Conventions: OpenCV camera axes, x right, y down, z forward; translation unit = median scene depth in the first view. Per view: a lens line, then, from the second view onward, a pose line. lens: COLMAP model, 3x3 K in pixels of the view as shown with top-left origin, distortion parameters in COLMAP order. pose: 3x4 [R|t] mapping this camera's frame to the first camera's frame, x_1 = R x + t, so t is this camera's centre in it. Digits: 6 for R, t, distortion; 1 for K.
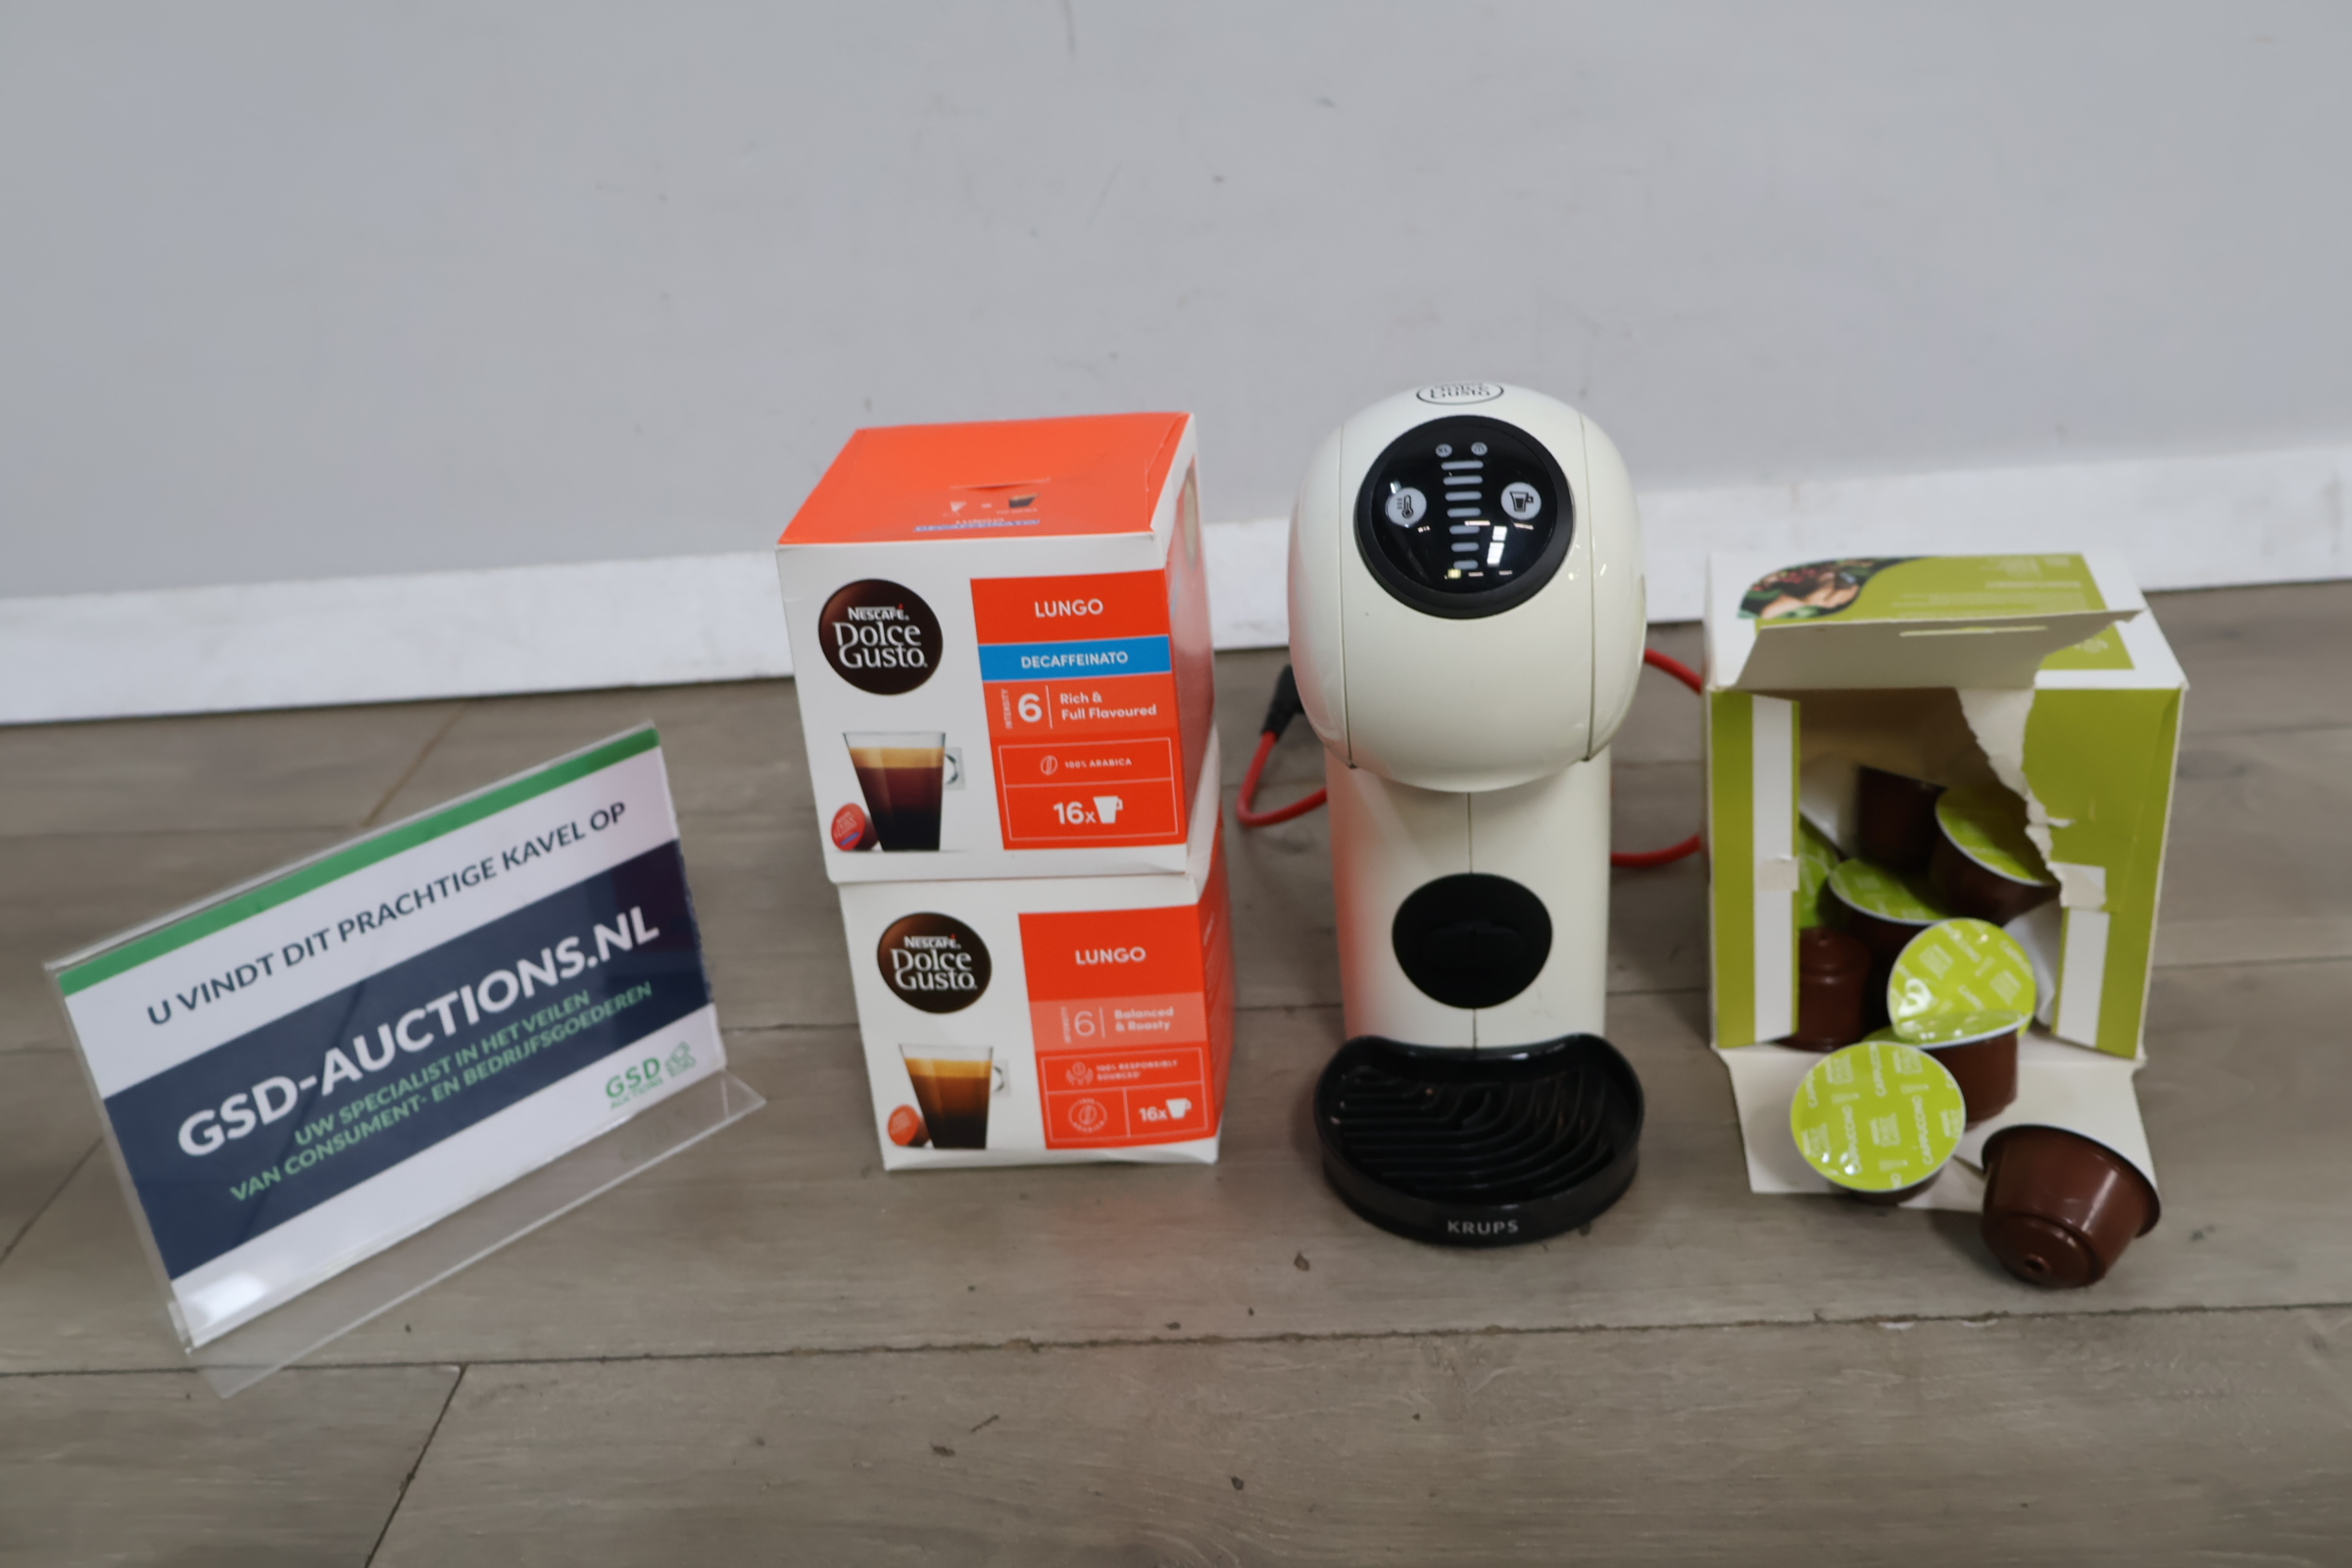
lens RADIAL K [[2141.5, 0, 1166.3], [0, 2141.5, 795.5], [0, 0, 1]] dist [0.005860, 0.000000]
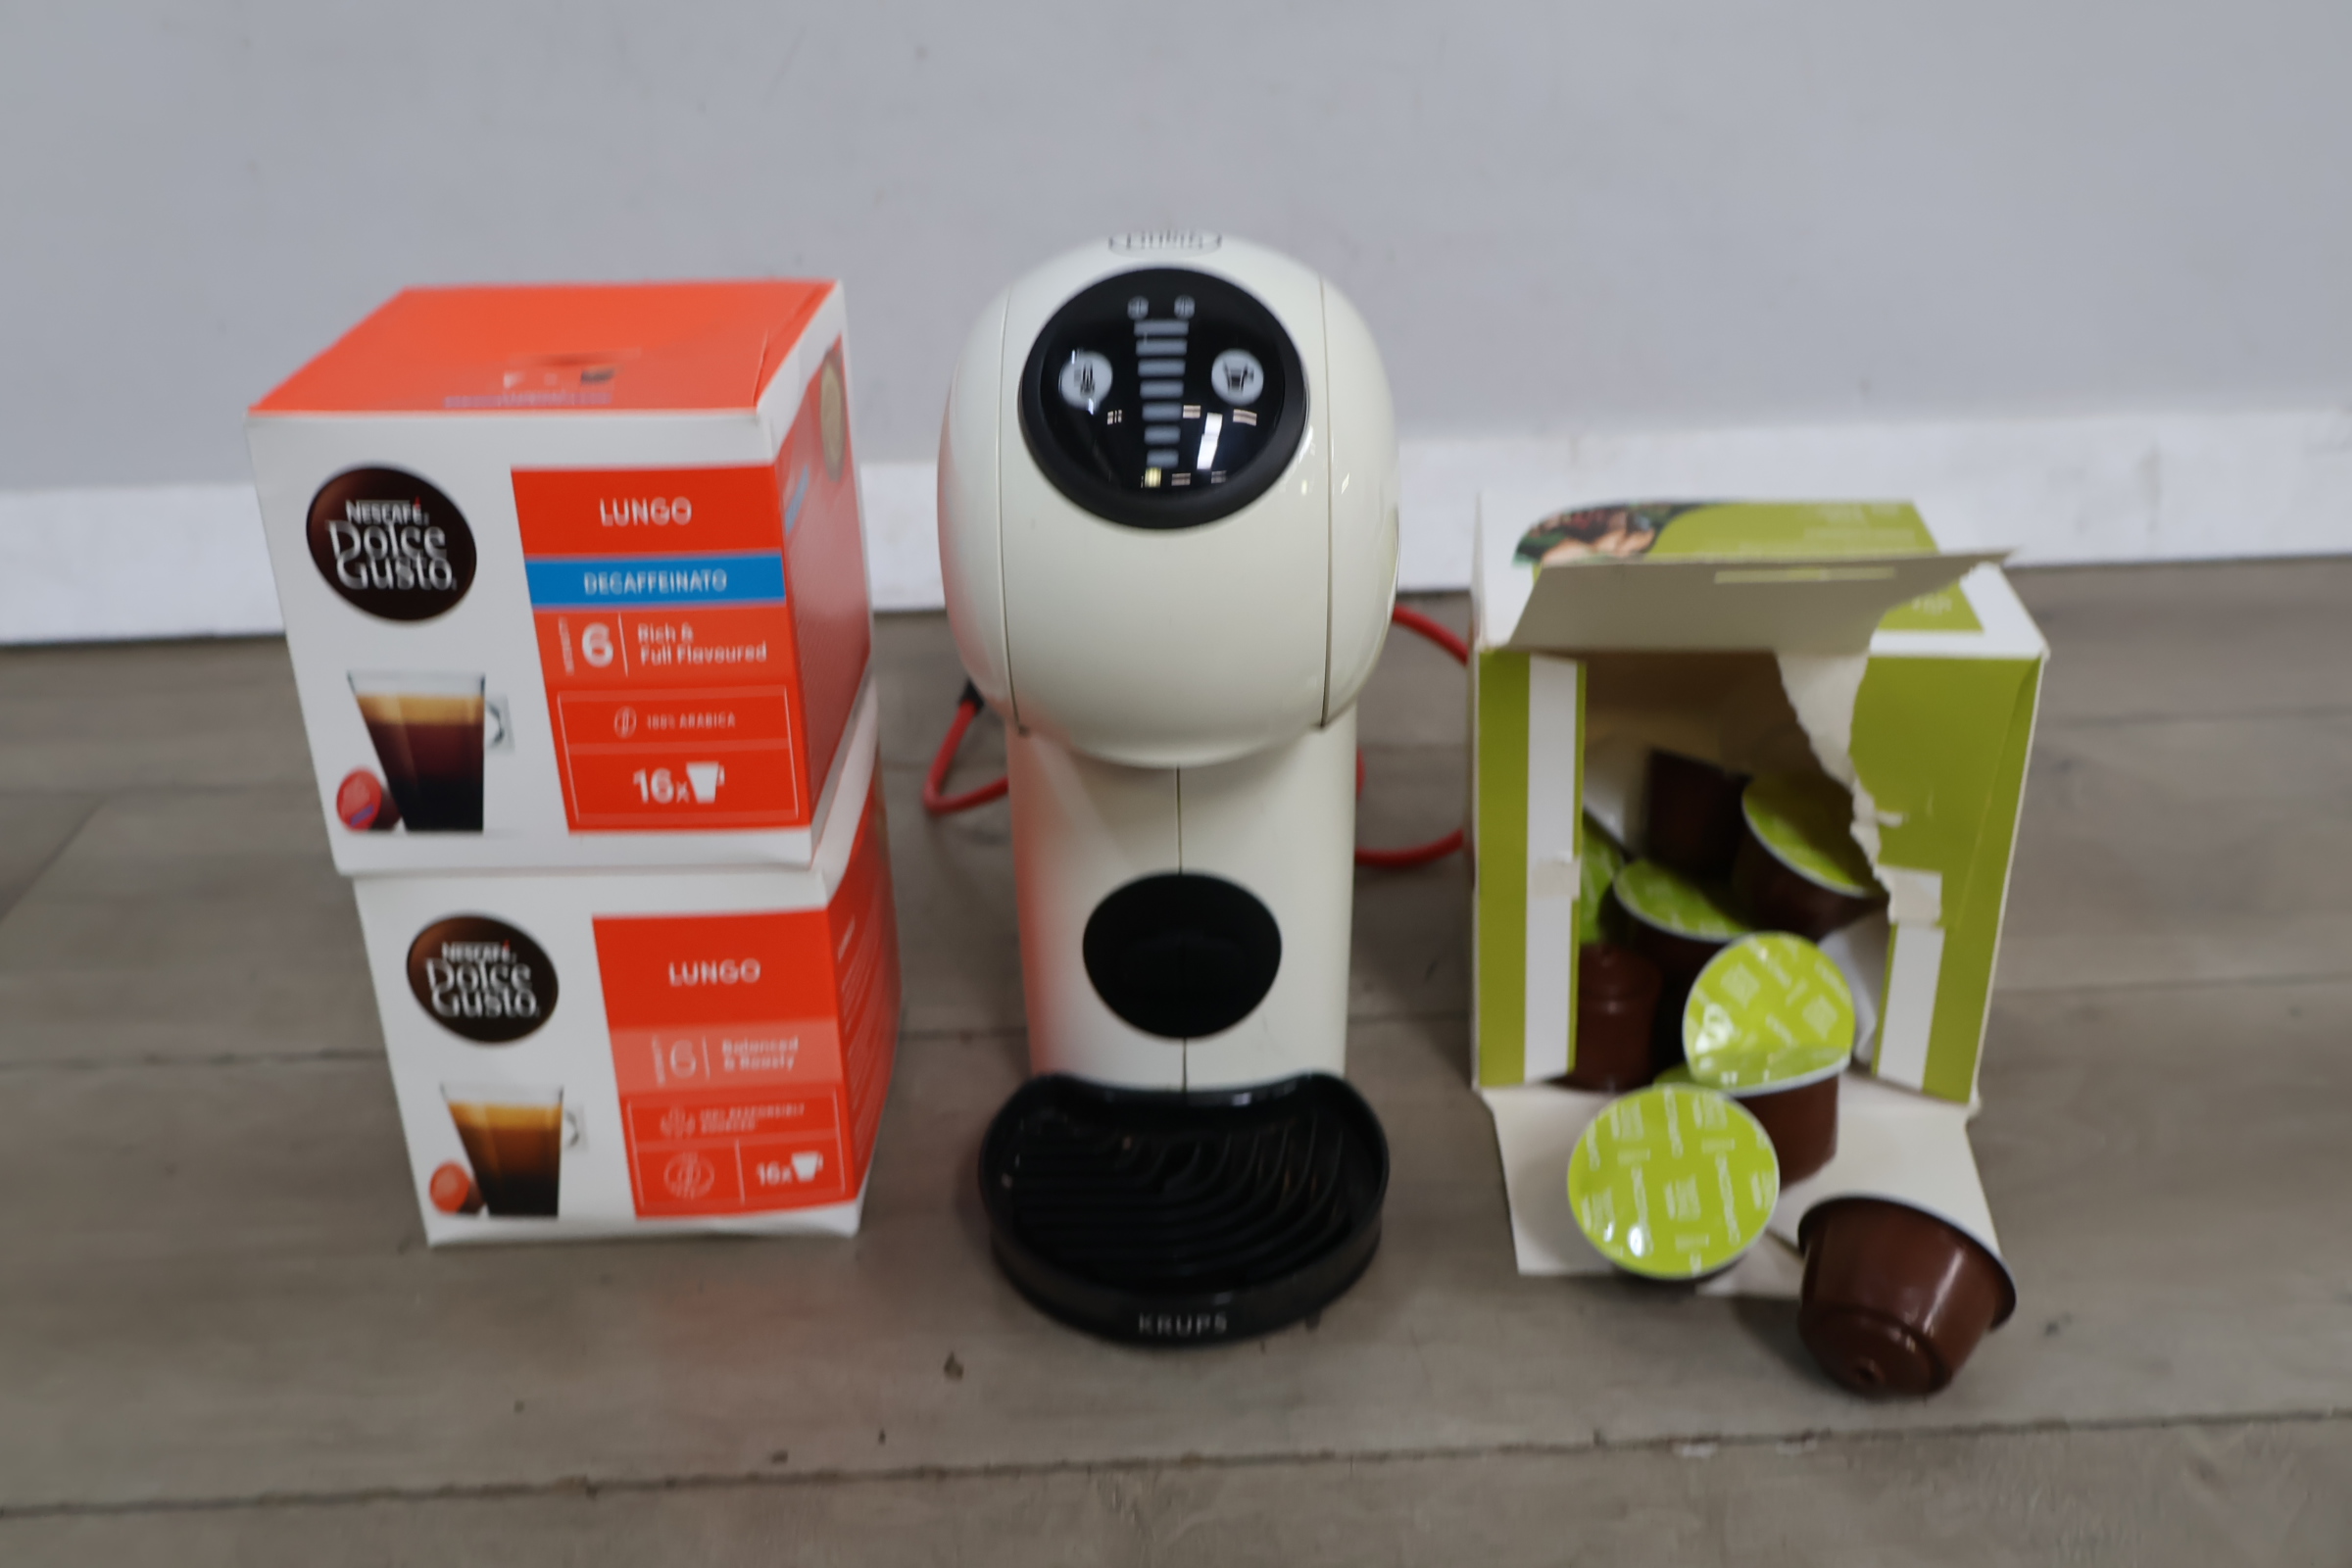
lens RADIAL K [[2141.5, 0, 1164.0], [0, 2141.5, 796.0], [0, 0, 1]] dist [0.005860, 0.000000]
pose [[0.994362, 0.016630, 0.104727, 0.055752], [-0.016744, 0.999860, 0.000208, 0.008670], [-0.104709, -0.001960, 0.994501, 0.222692]]
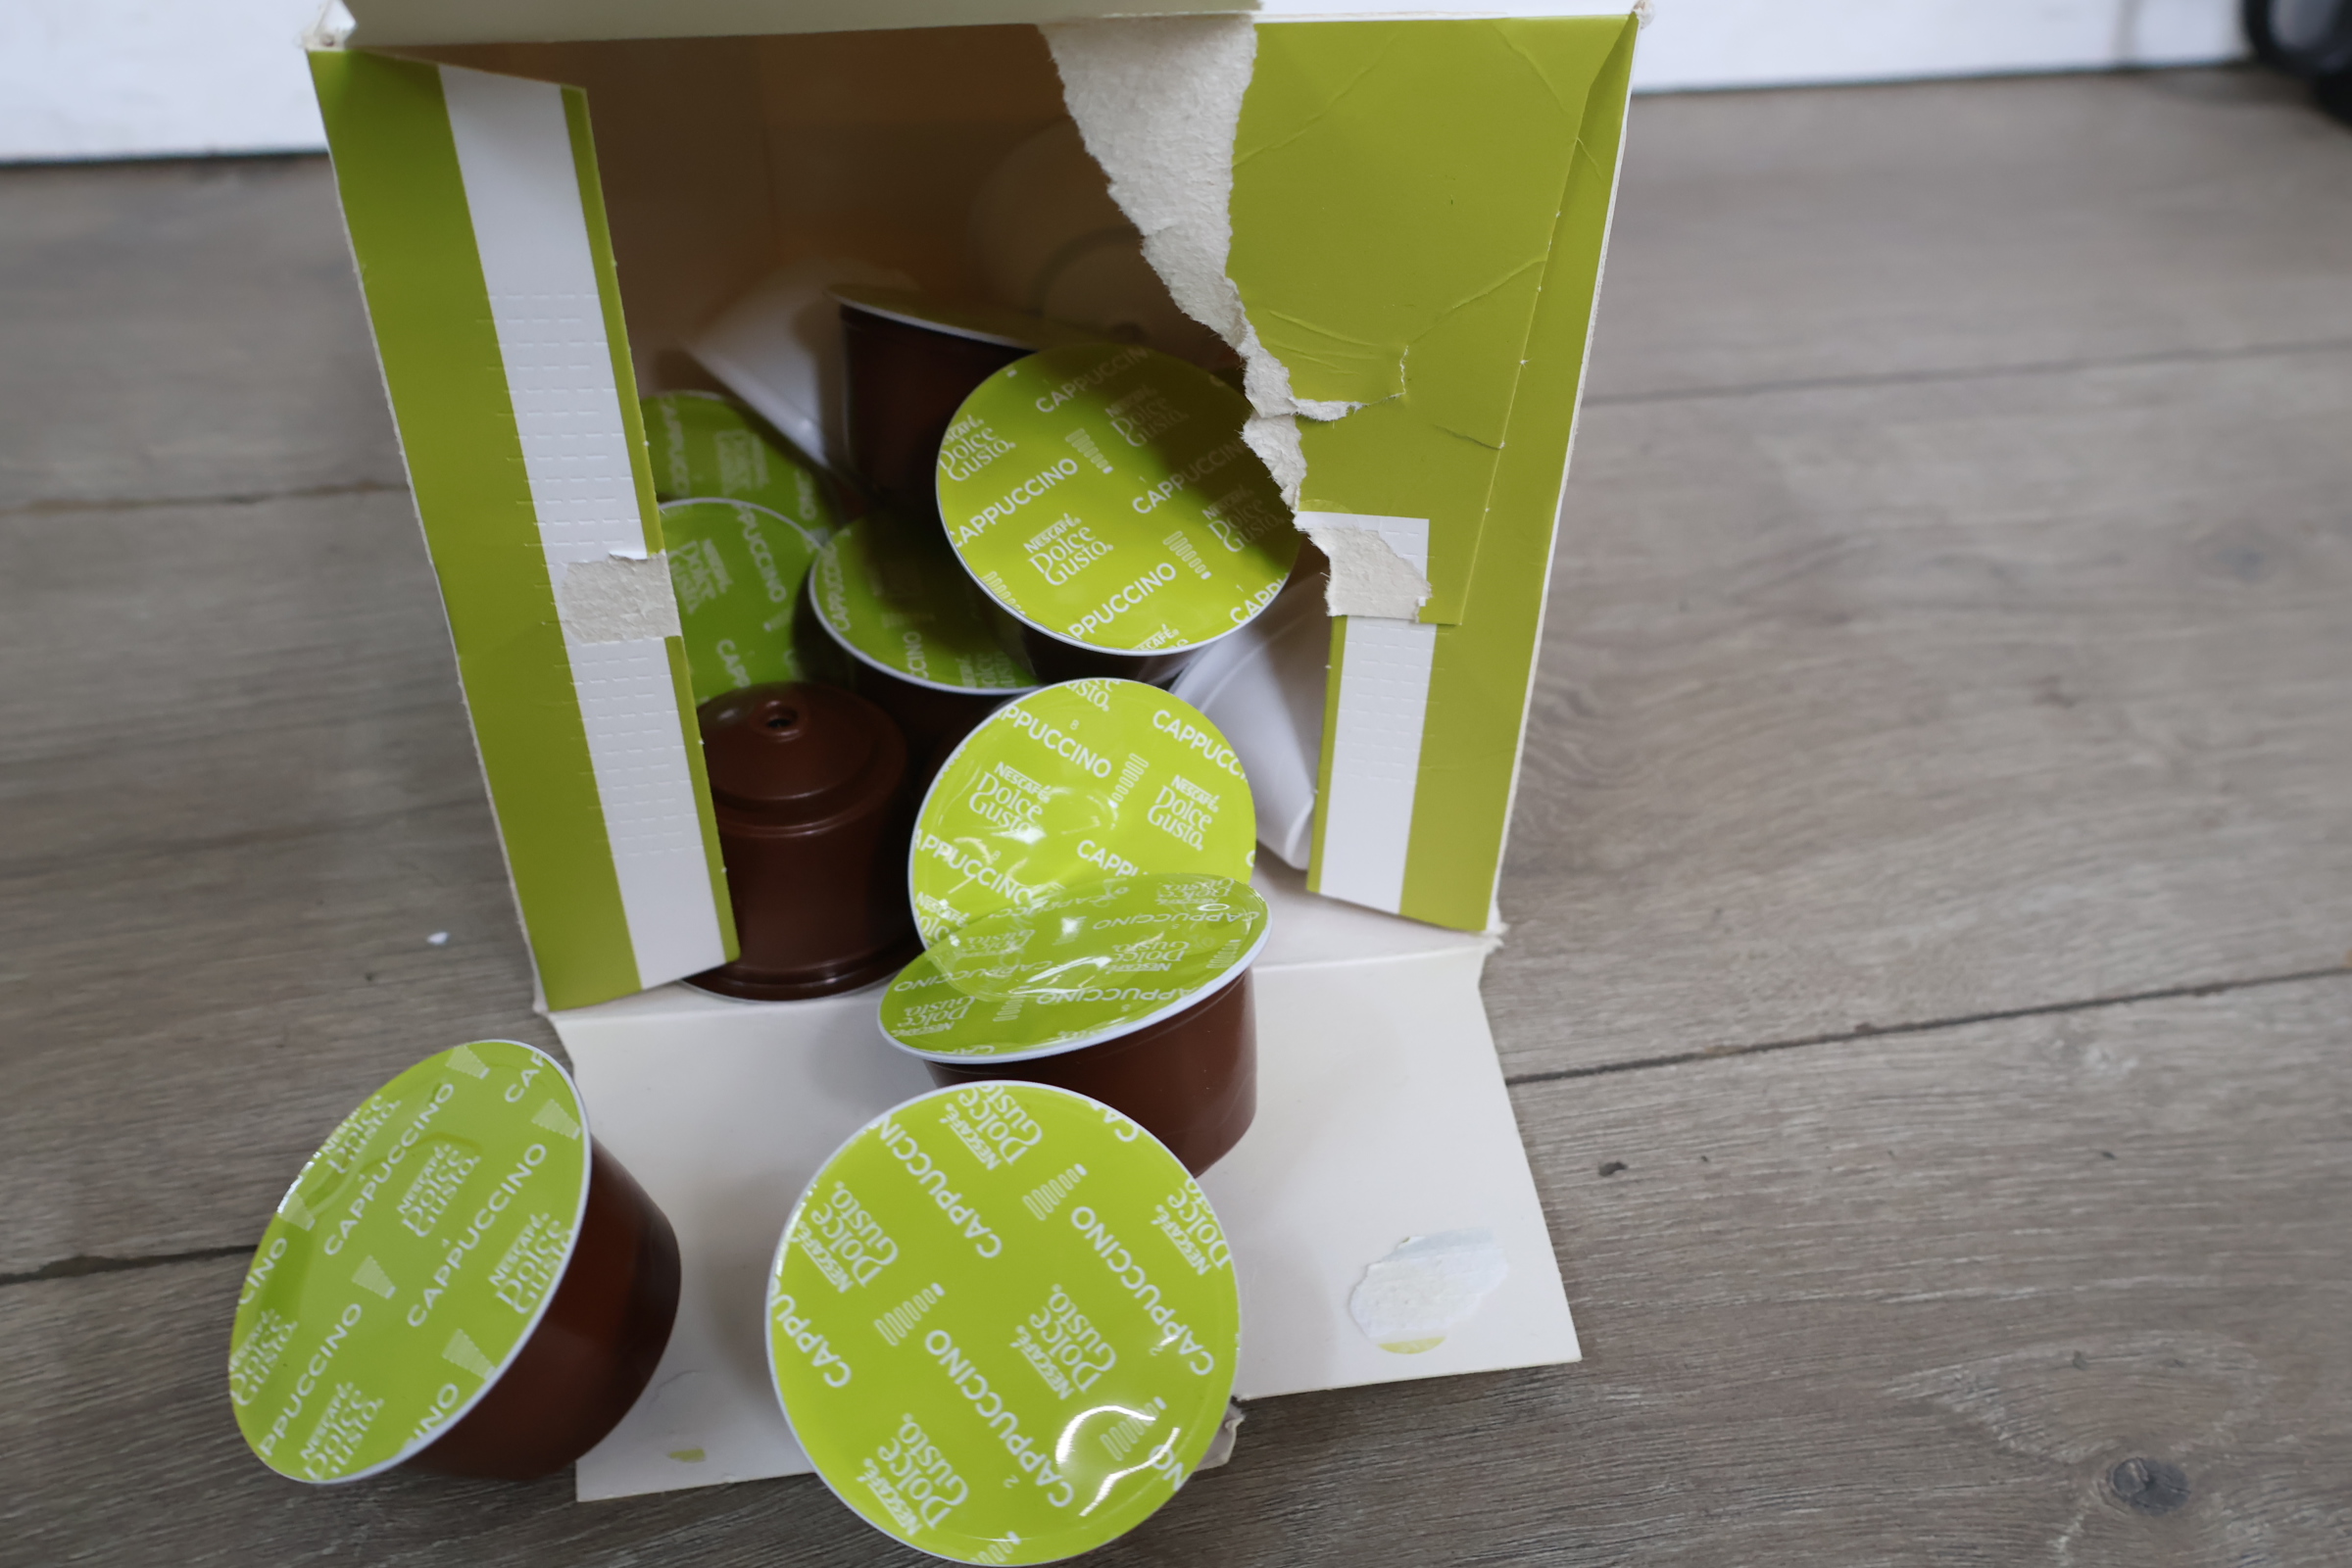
lens RADIAL K [[2141.5, 0, 1171.3], [0, 2141.5, 779.7], [0, 0, 1]] dist [0.005860, 0.000000]
pose [[0.930517, -0.116140, 0.347346, 0.264977], [0.046569, 0.978211, 0.202323, -0.001565], [-0.363275, -0.172089, 0.915651, 0.684833]]
